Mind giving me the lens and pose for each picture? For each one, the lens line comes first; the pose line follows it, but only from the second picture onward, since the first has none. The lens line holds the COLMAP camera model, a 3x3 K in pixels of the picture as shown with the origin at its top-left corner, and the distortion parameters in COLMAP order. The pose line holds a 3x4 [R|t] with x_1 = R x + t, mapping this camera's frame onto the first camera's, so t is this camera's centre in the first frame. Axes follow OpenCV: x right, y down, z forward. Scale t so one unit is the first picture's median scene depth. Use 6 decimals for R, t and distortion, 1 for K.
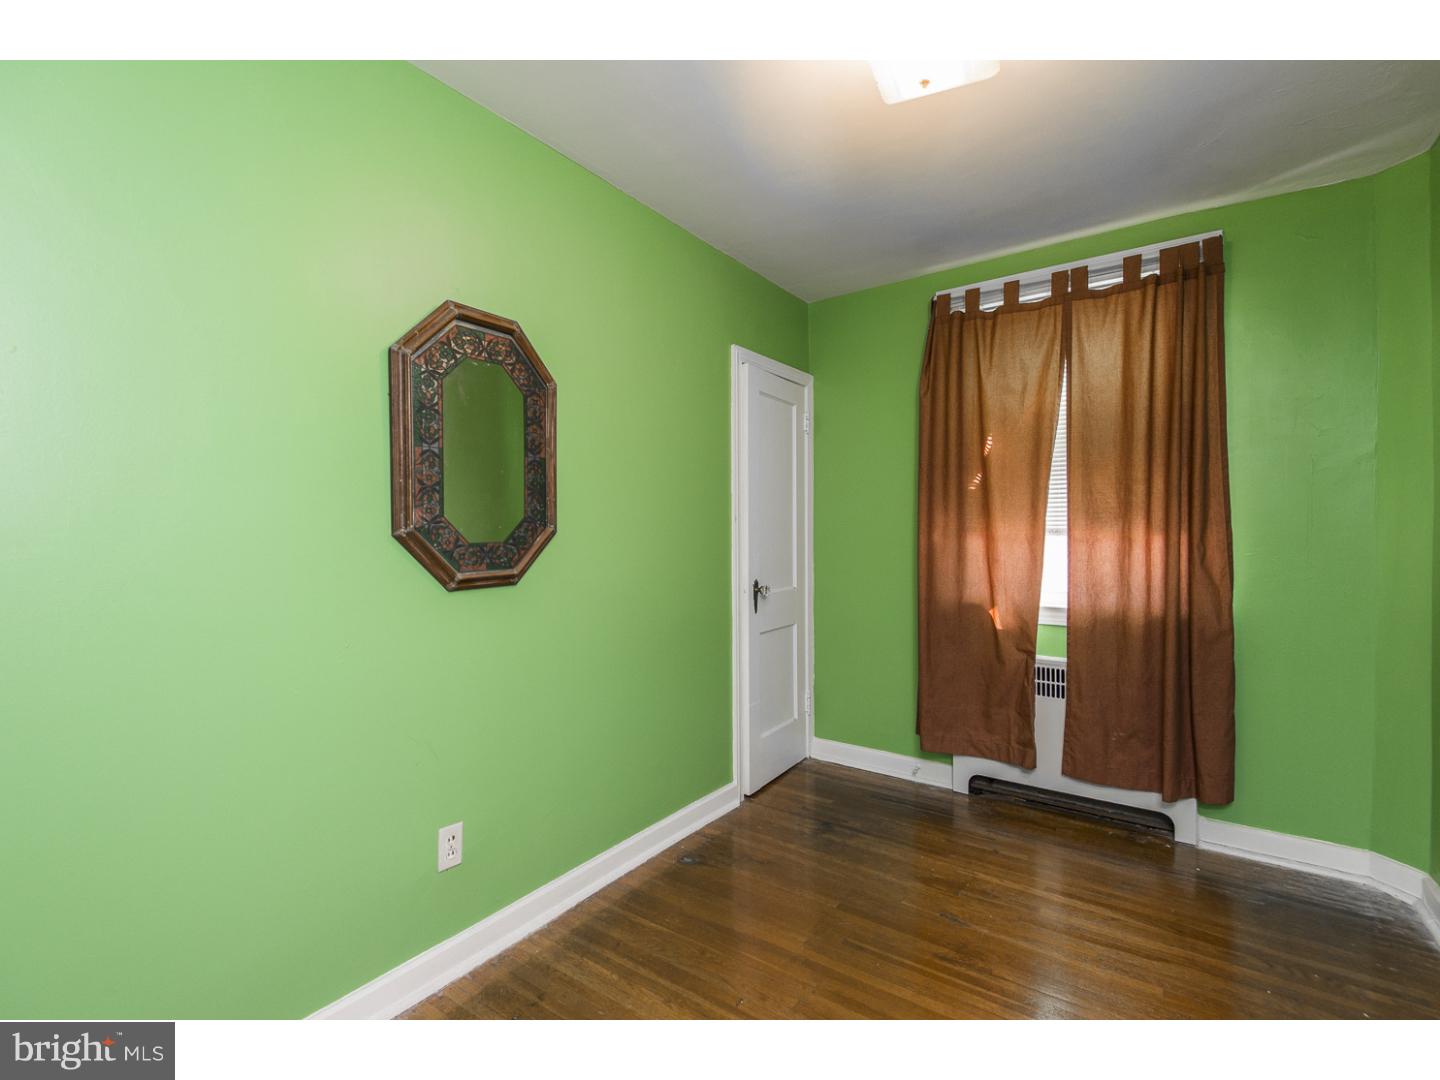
lens RADIAL K [[659.5, 0, 720.0], [0, 659.5, 540.0], [0, 0, 1]] dist [0.035398, -0.016776]
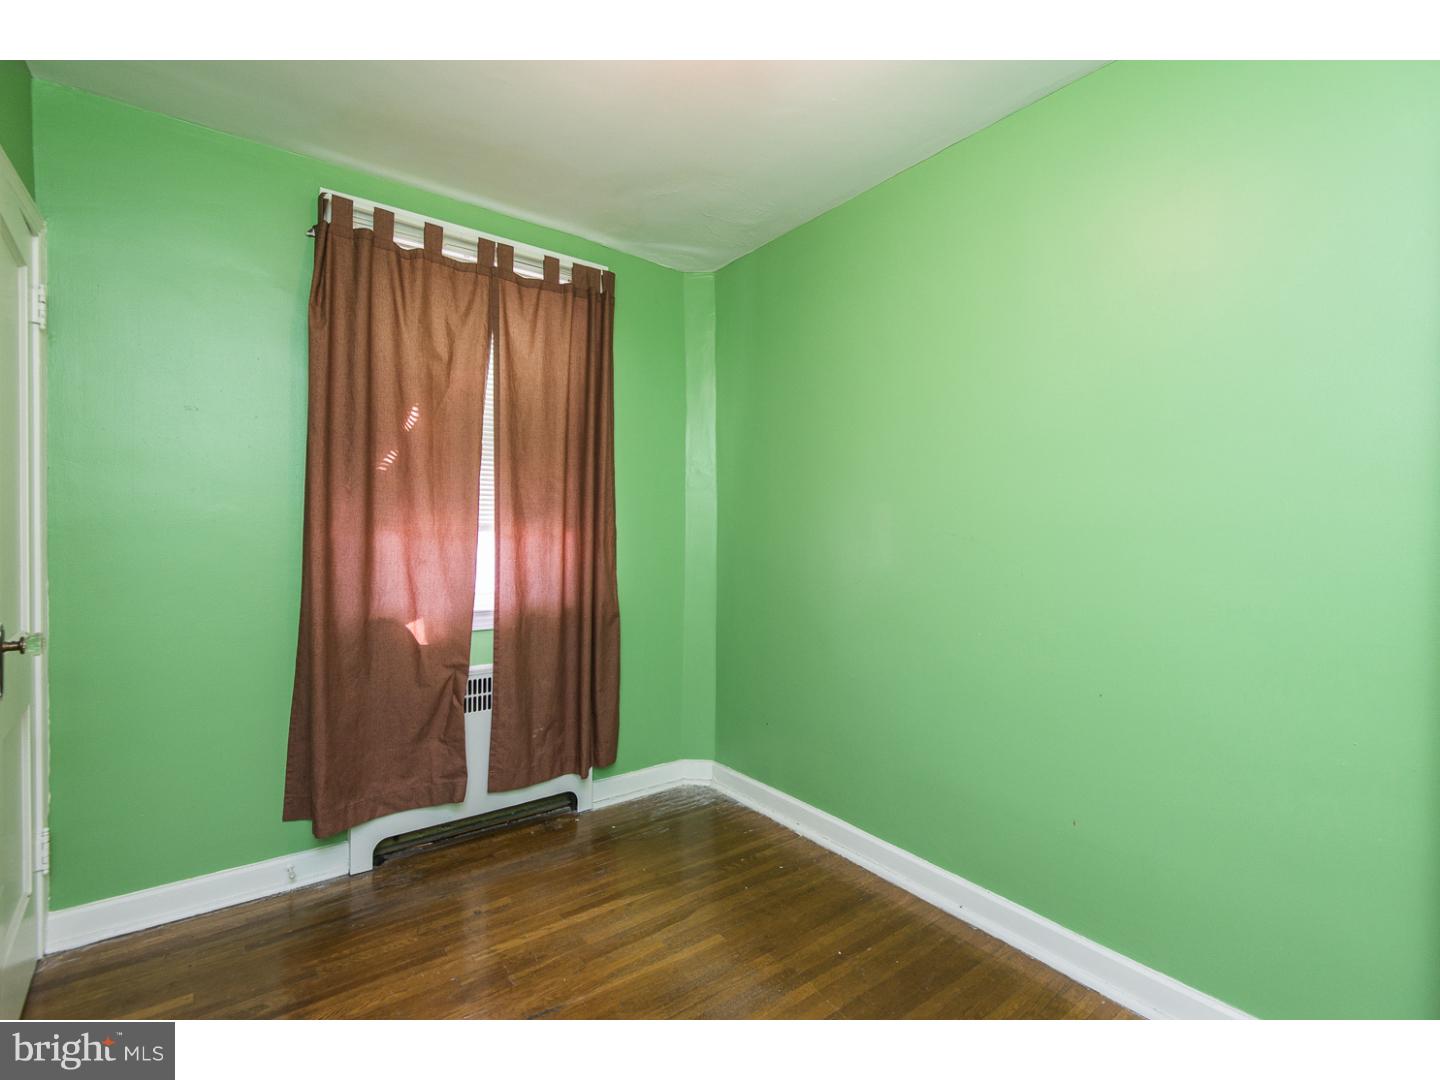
lens RADIAL K [[659.5, 0, 720.0], [0, 659.5, 540.0], [0, 0, 1]] dist [0.035398, -0.016776]
pose [[0.297626, -0.003846, 0.954675, -0.260385], [0.000782, 0.999993, 0.003785, 0.002217], [-0.954682, -0.000380, 0.297627, 0.426606]]
